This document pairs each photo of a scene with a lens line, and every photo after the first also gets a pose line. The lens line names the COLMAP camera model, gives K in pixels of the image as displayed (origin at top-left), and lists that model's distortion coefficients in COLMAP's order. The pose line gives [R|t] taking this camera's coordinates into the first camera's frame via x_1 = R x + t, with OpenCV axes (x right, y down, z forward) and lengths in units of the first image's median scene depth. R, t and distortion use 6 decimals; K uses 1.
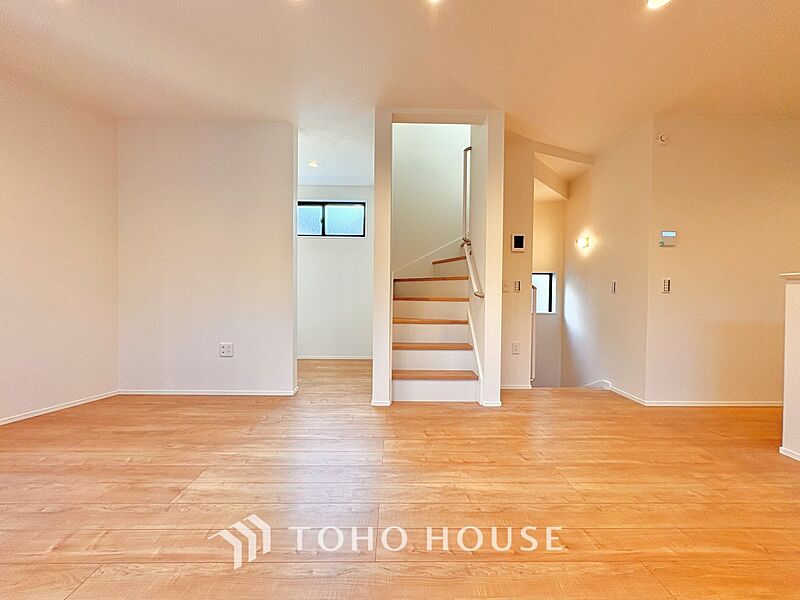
lens RADIAL K [[318.8, 0, 401.0], [0, 318.8, 297.0], [0, 0, 1]] dist [0.000948, -0.000054]
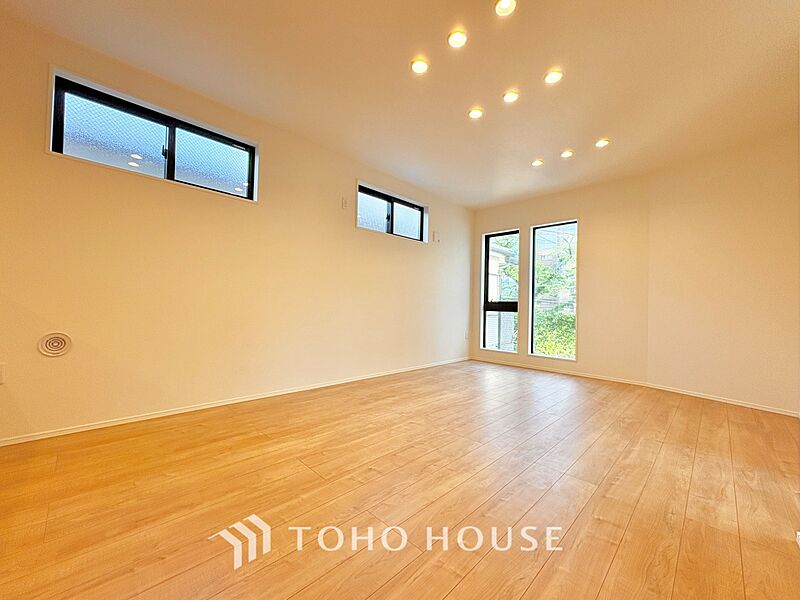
lens RADIAL K [[318.8, 0, 400.3], [0, 318.8, 298.4], [0, 0, 1]] dist [0.000948, -0.000054]
pose [[-0.716560, -0.044198, -0.696124, 0.673106], [-0.036611, 0.998998, -0.025741, 0.032689], [0.696564, 0.007041, -0.717460, 0.980491]]
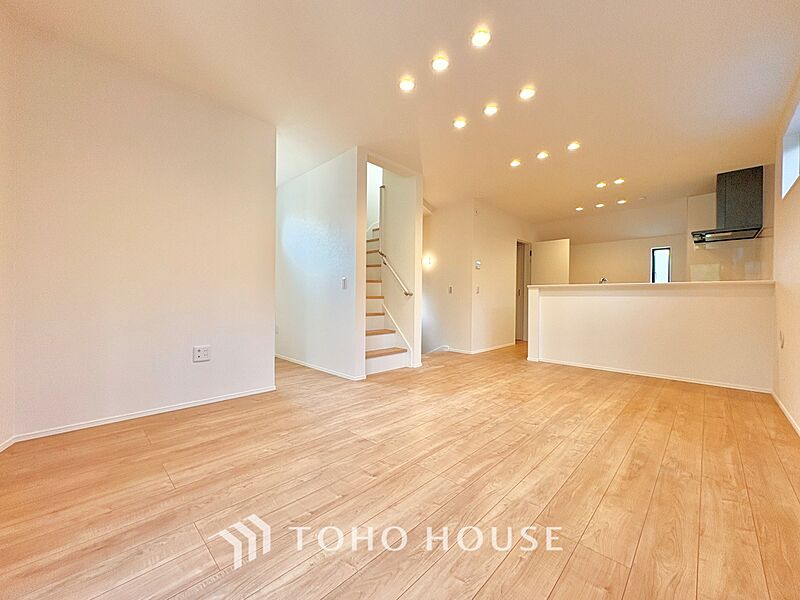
lens RADIAL K [[318.8, 0, 400.4], [0, 318.8, 296.1], [0, 0, 1]] dist [0.000948, -0.000054]
pose [[0.706406, 0.003172, 0.707800, -0.900003], [0.002682, 0.999971, -0.007158, 0.016461], [-0.707802, 0.006955, 0.706377, -0.017031]]
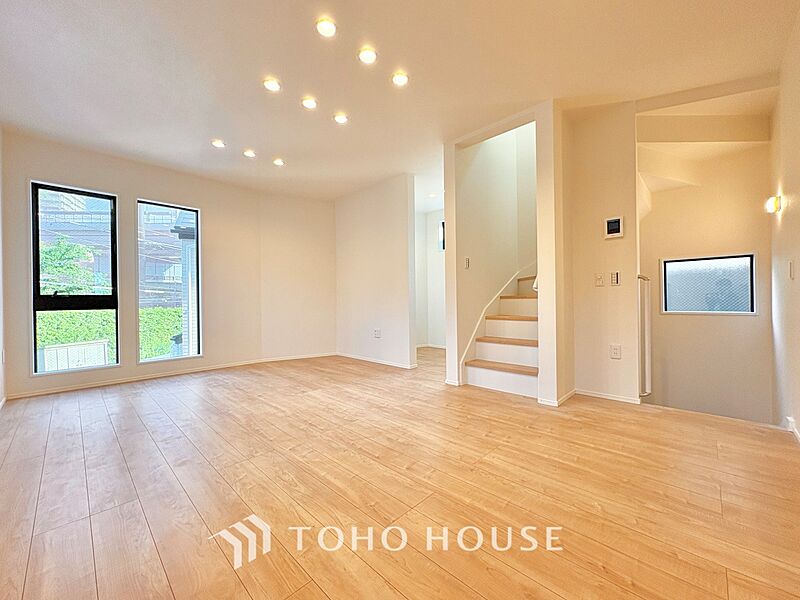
lens RADIAL K [[318.8, 0, 399.7], [0, 318.8, 299.9], [0, 0, 1]] dist [0.000948, -0.000054]
pose [[0.708520, -0.017908, -0.705463, 0.698791], [0.013332, 0.999839, -0.011991, 0.031699], [0.705564, -0.000909, 0.708645, -0.003843]]
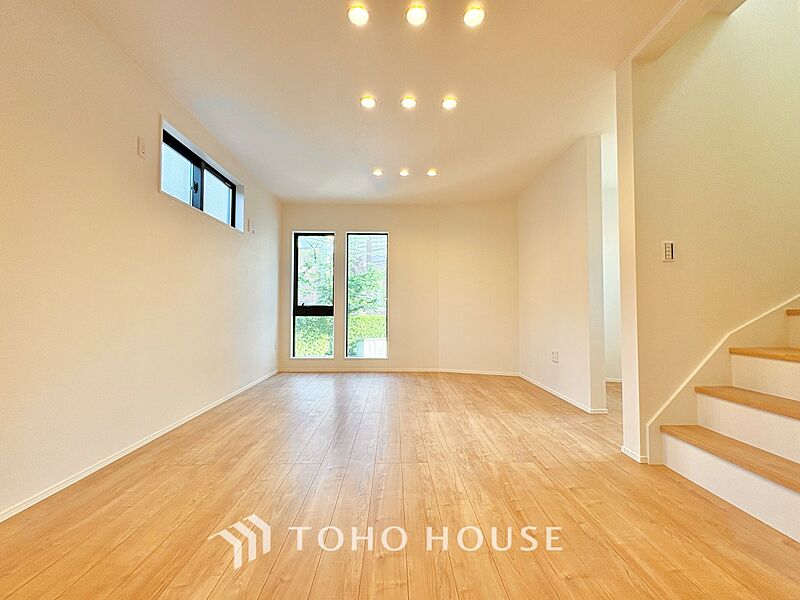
lens RADIAL K [[318.8, 0, 400.9], [0, 318.8, 299.5], [0, 0, 1]] dist [0.000948, -0.000054]
pose [[0.005813, -0.043962, -0.999016, 0.716766], [-0.009877, 0.998982, -0.044018, 0.019448], [0.999934, 0.010123, 0.005373, 0.492689]]
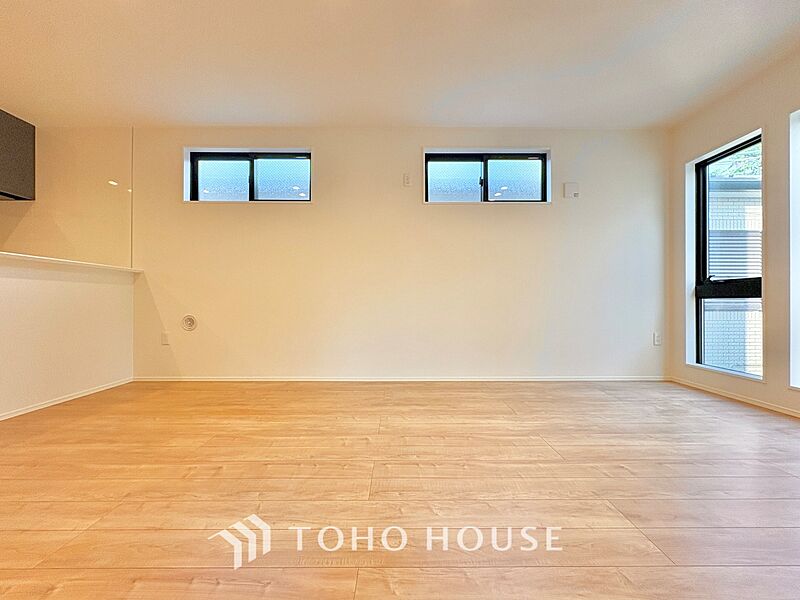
lens RADIAL K [[318.8, 0, 399.7], [0, 318.8, 299.1], [0, 0, 1]] dist [0.000948, -0.000054]
pose [[-0.999894, -0.011731, 0.008634, -0.086231], [-0.011716, 0.999930, 0.001867, 0.053827], [-0.008655, 0.001766, -0.999961, 1.052140]]
